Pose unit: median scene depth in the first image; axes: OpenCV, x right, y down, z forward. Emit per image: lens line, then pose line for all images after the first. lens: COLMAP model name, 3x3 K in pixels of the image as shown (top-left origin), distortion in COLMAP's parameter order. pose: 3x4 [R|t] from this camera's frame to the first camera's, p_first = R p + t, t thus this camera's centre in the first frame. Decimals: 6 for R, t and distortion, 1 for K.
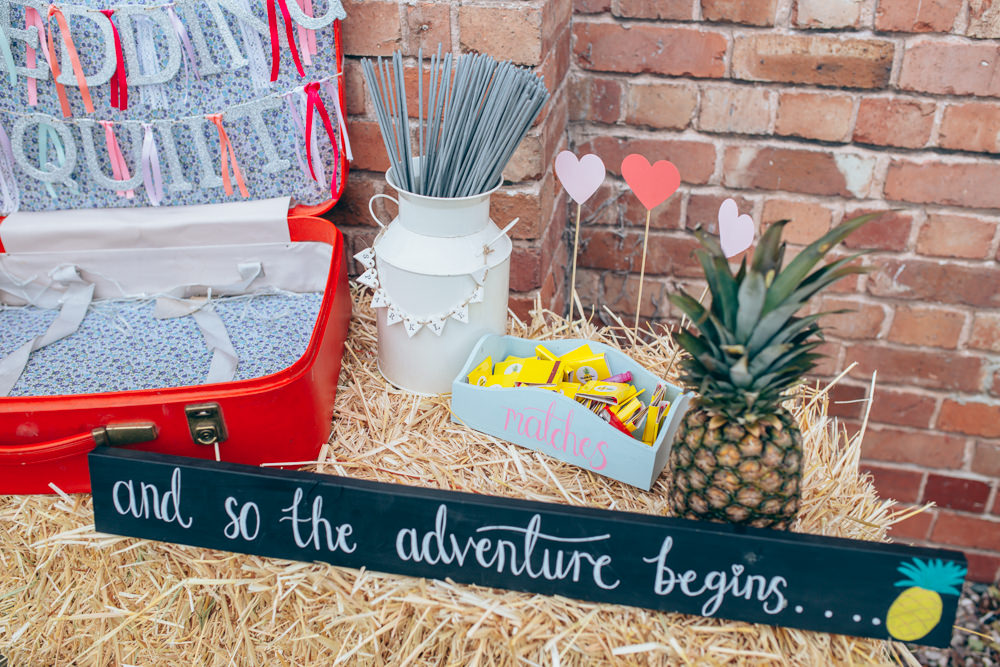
lens RADIAL K [[985.3, 0, 505.5], [0, 985.3, 339.4], [0, 0, 1]] dist [-0.045849, 0.000000]
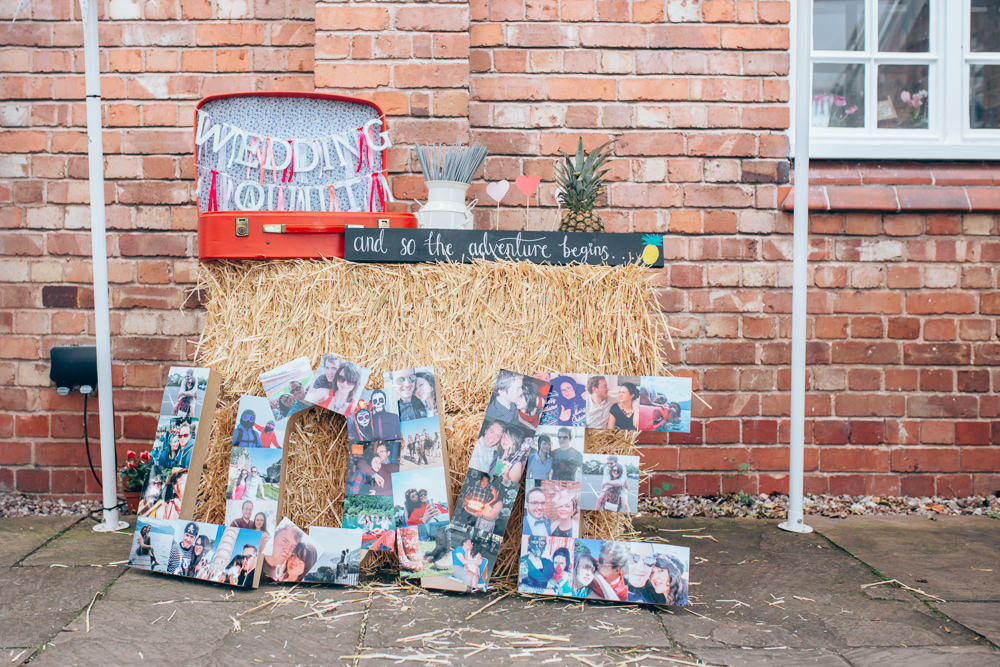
lens RADIAL K [[985.3, 0, 498.6], [0, 985.3, 329.2], [0, 0, 1]] dist [-0.045849, 0.000000]
pose [[0.964191, -0.012608, 0.264910, -0.535520], [0.141472, 0.869337, -0.473538, 1.204883], [-0.224326, 0.494058, 0.839991, -0.840334]]
